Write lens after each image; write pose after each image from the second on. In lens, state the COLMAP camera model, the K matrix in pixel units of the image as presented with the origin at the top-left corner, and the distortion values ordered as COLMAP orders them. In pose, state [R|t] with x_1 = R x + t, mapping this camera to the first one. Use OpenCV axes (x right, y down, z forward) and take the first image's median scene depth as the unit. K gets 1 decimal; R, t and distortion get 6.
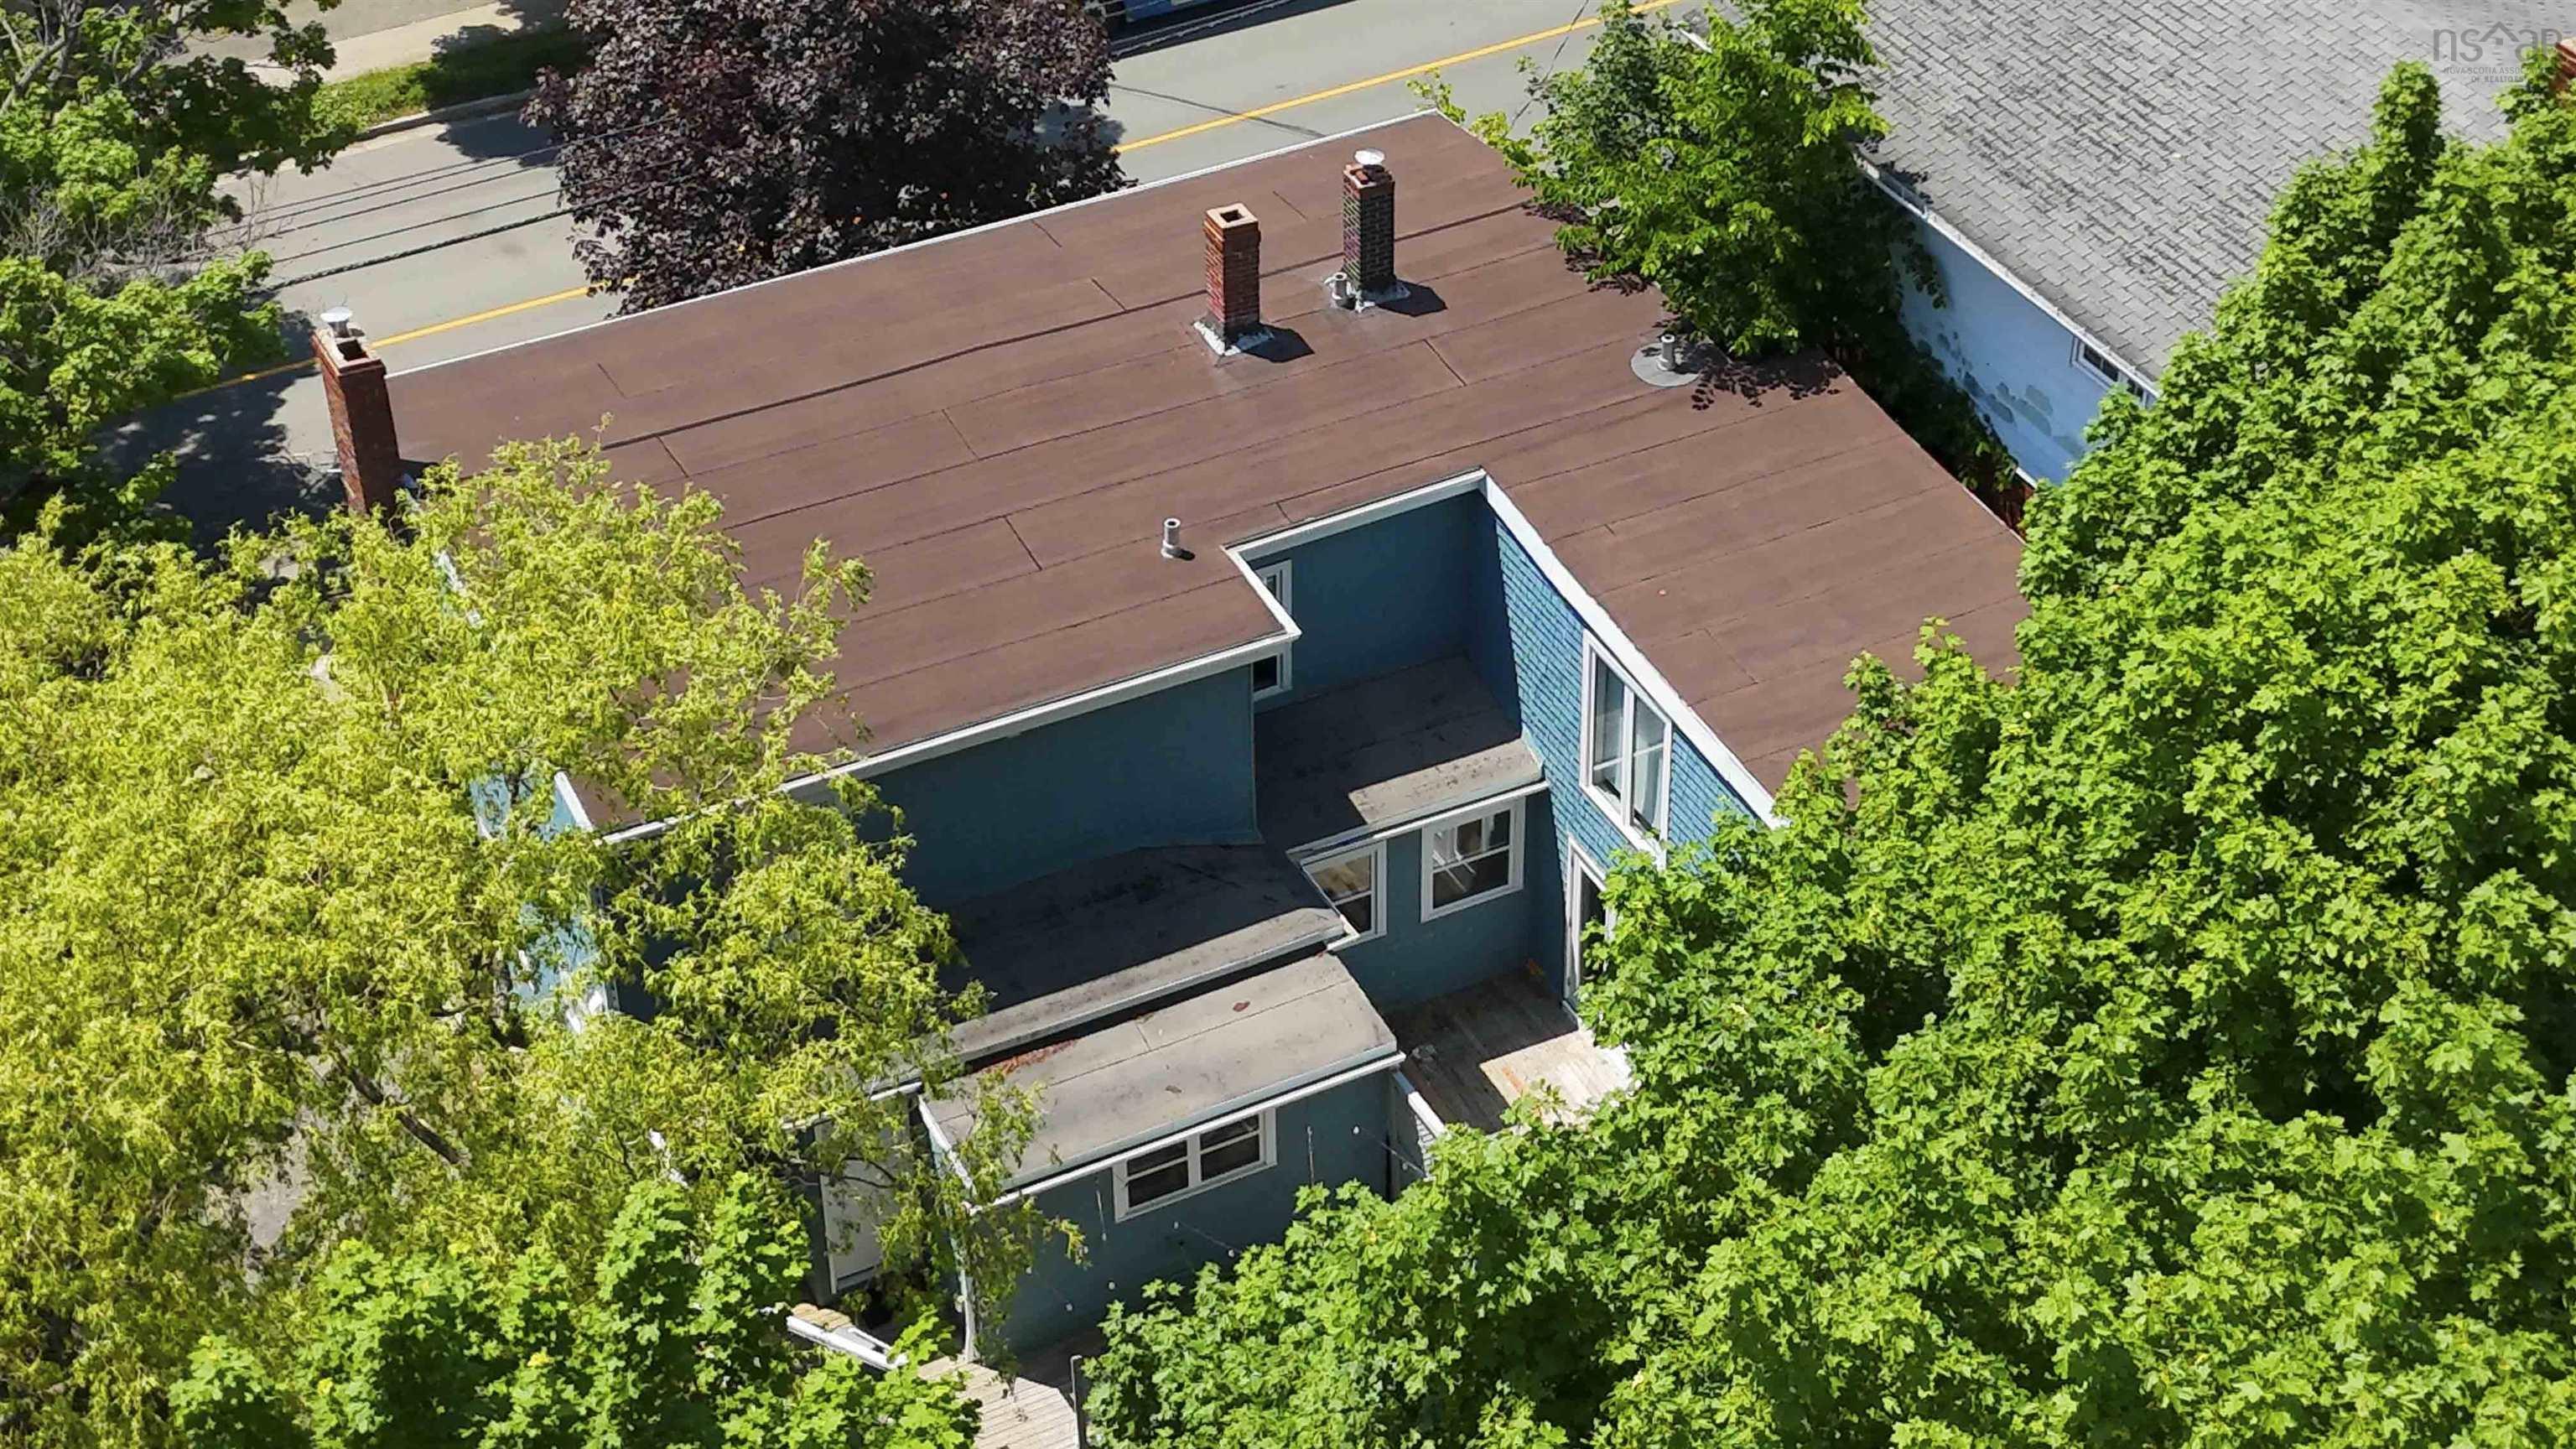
lens RADIAL K [[3785.7, 0, 1326.8], [0, 3785.7, 728.4], [0, 0, 1]] dist [0.048418, 0.034571]
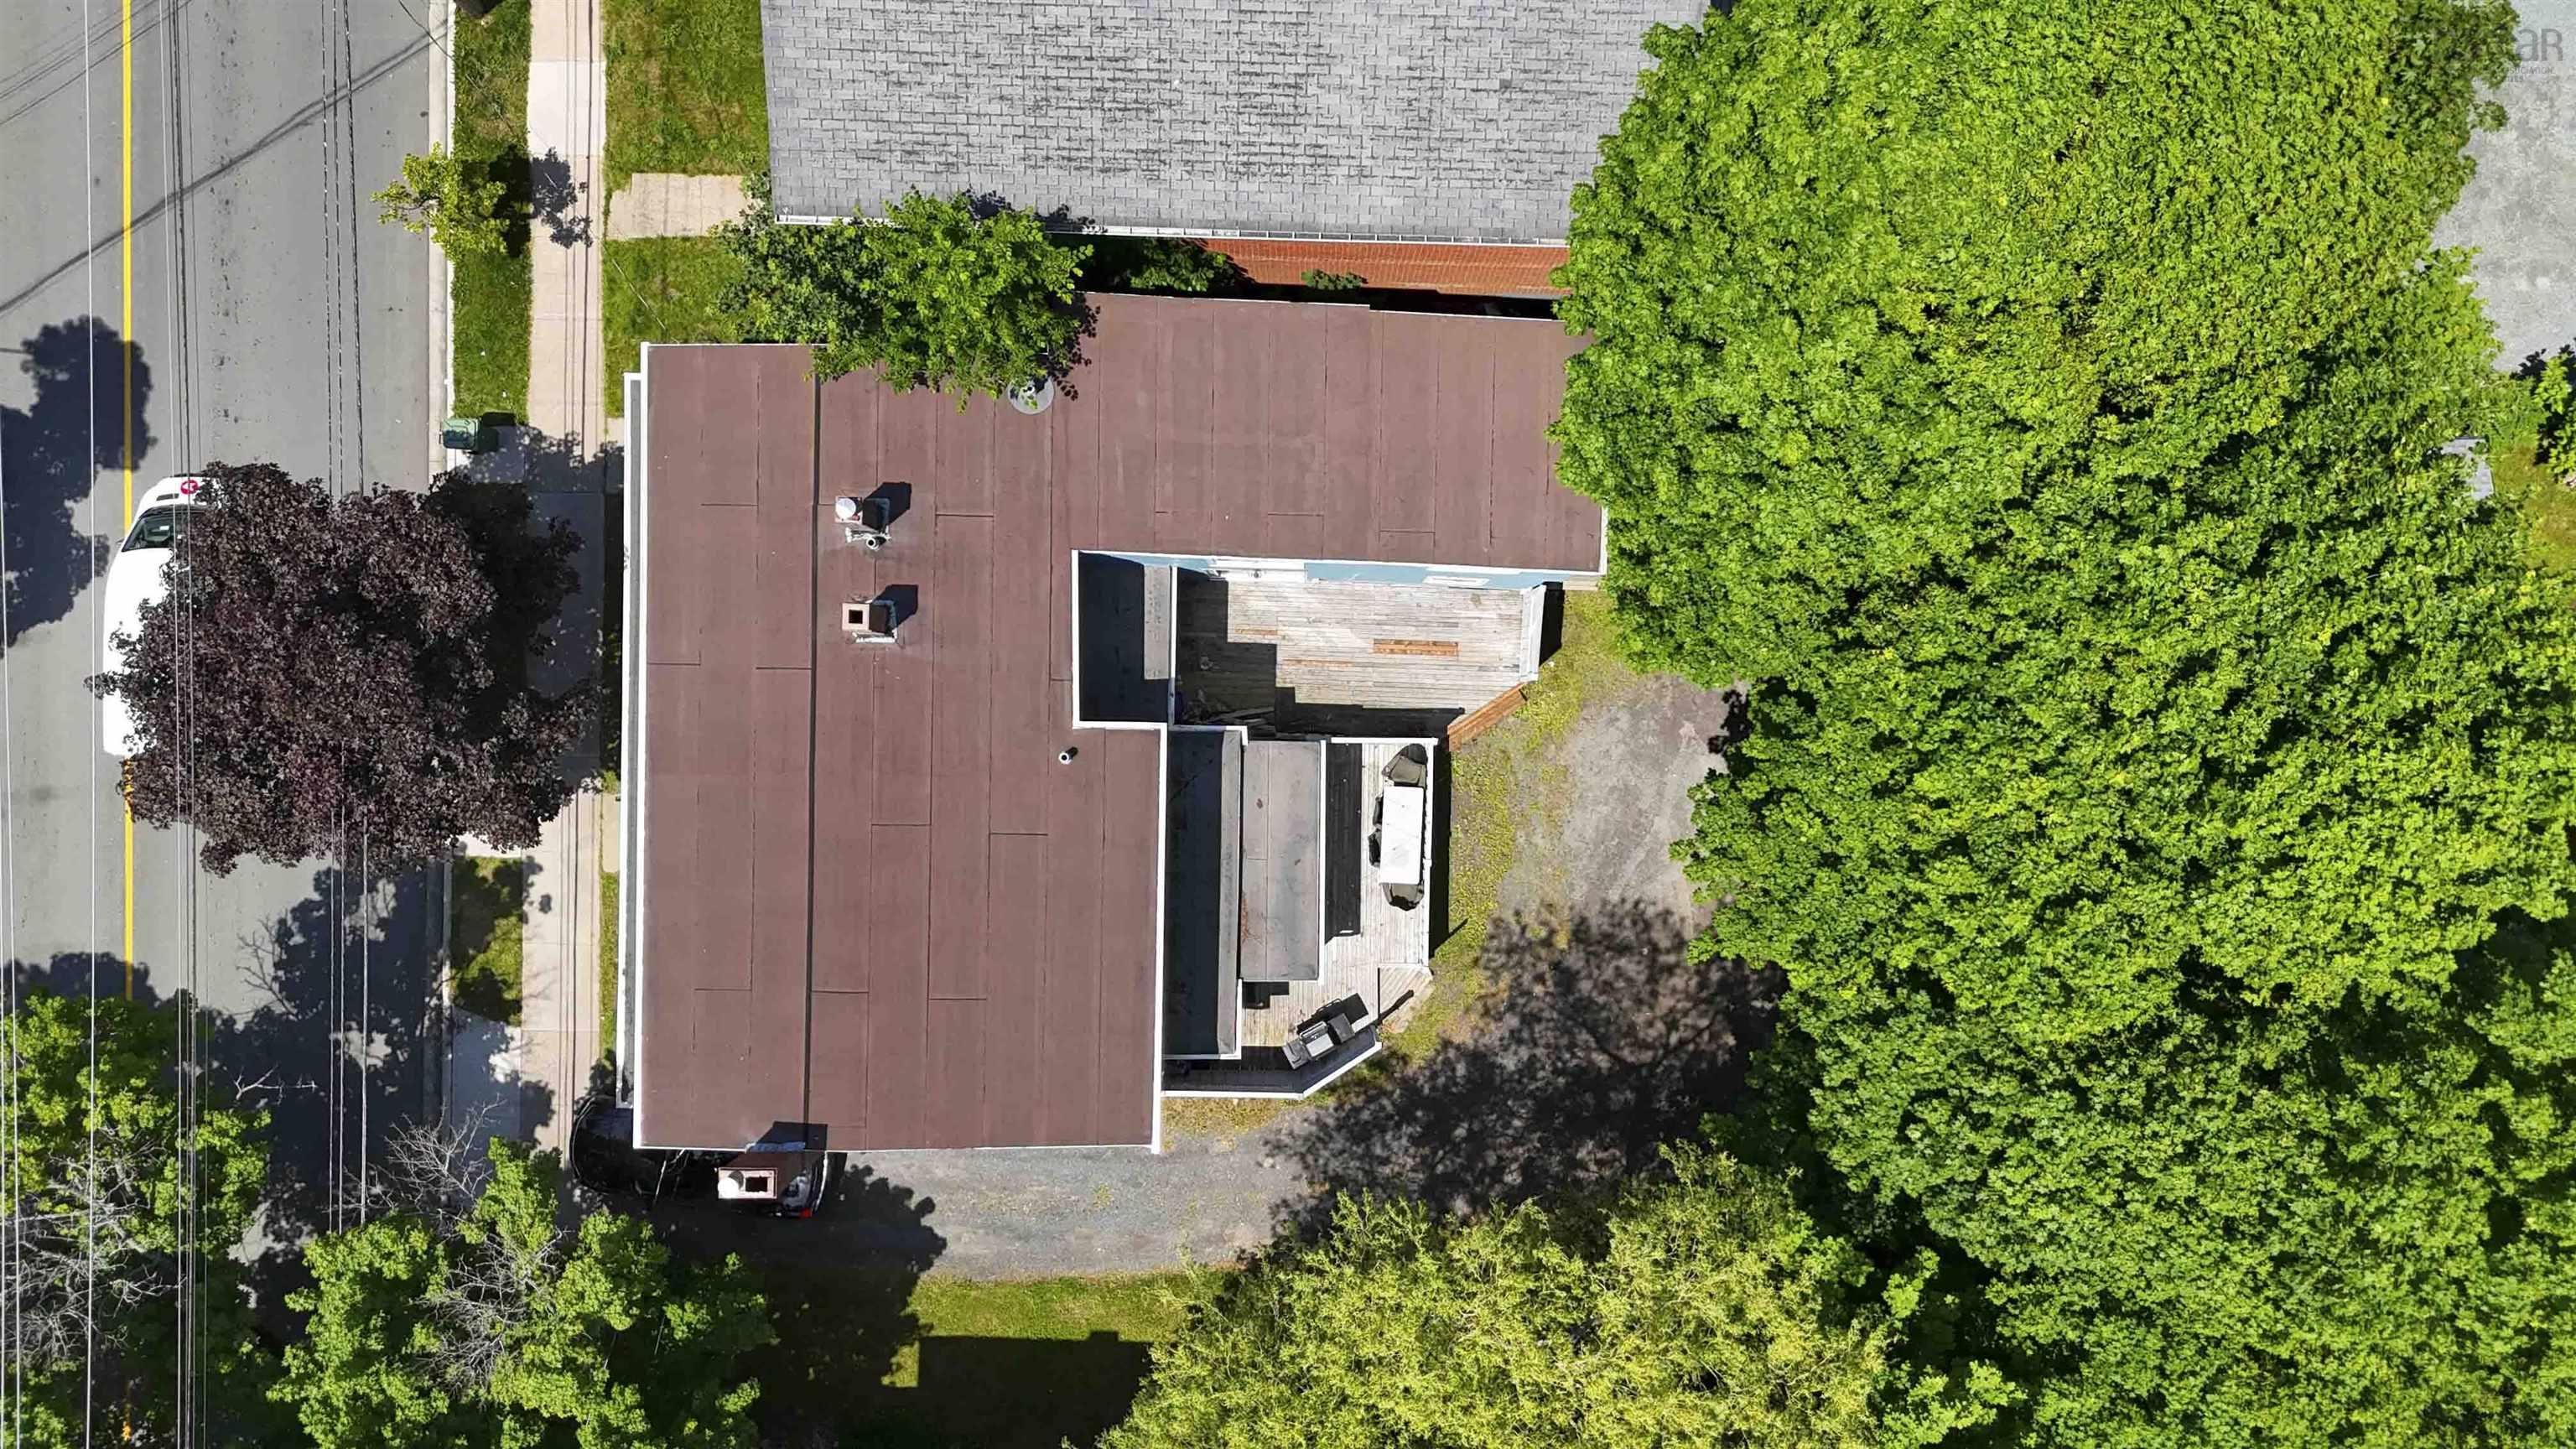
lens RADIAL K [[1903.7, 0, 1288.0], [0, 1903.7, 724.5], [0, 0, 1]] dist [0.081407, -0.099332]
pose [[0.462369, -0.886632, 0.009942, 0.009076], [0.521487, 0.280984, 0.805667, -0.665683], [-0.717123, -0.367331, 0.592286, 0.419253]]
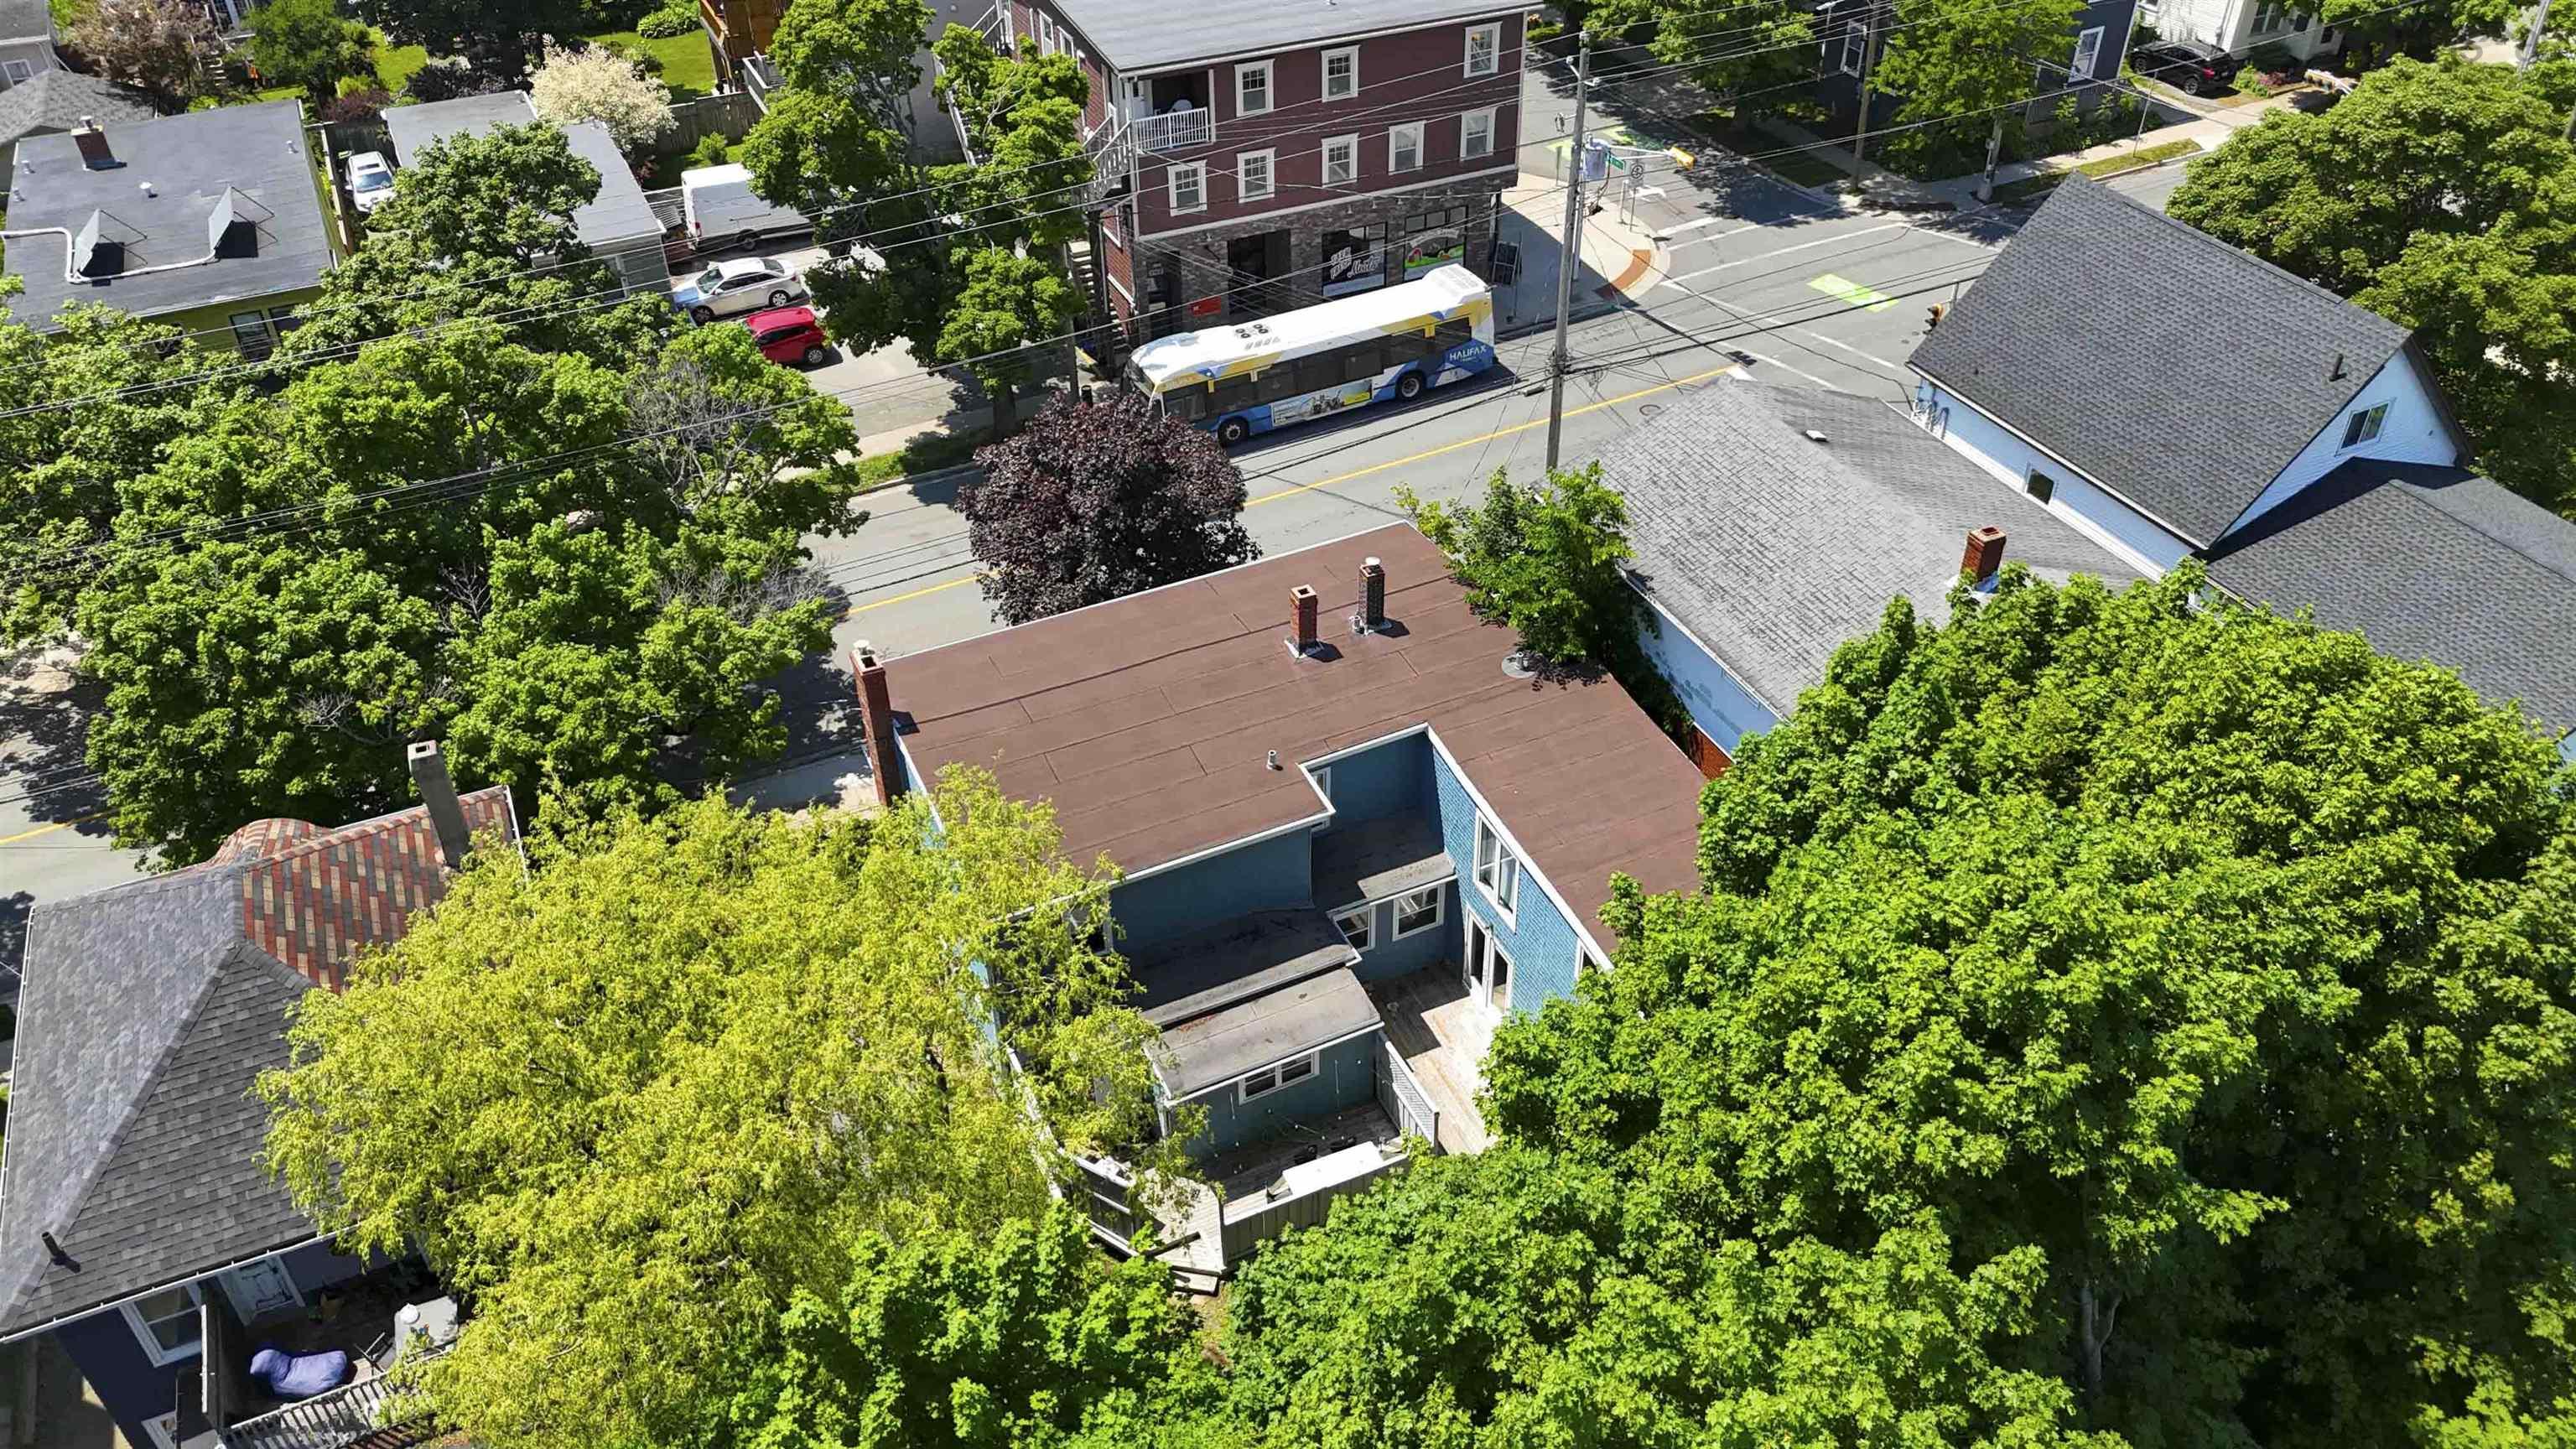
lens RADIAL K [[1885.8, 0, 1297.3], [0, 1885.8, 721.4], [0, 0, 1]] dist [0.073724, -0.074653]
pose [[0.999631, 0.015857, -0.022074, -0.005500], [-0.015424, 0.999688, 0.019630, -0.087872], [0.022378, -0.019282, 0.999564, -0.001230]]
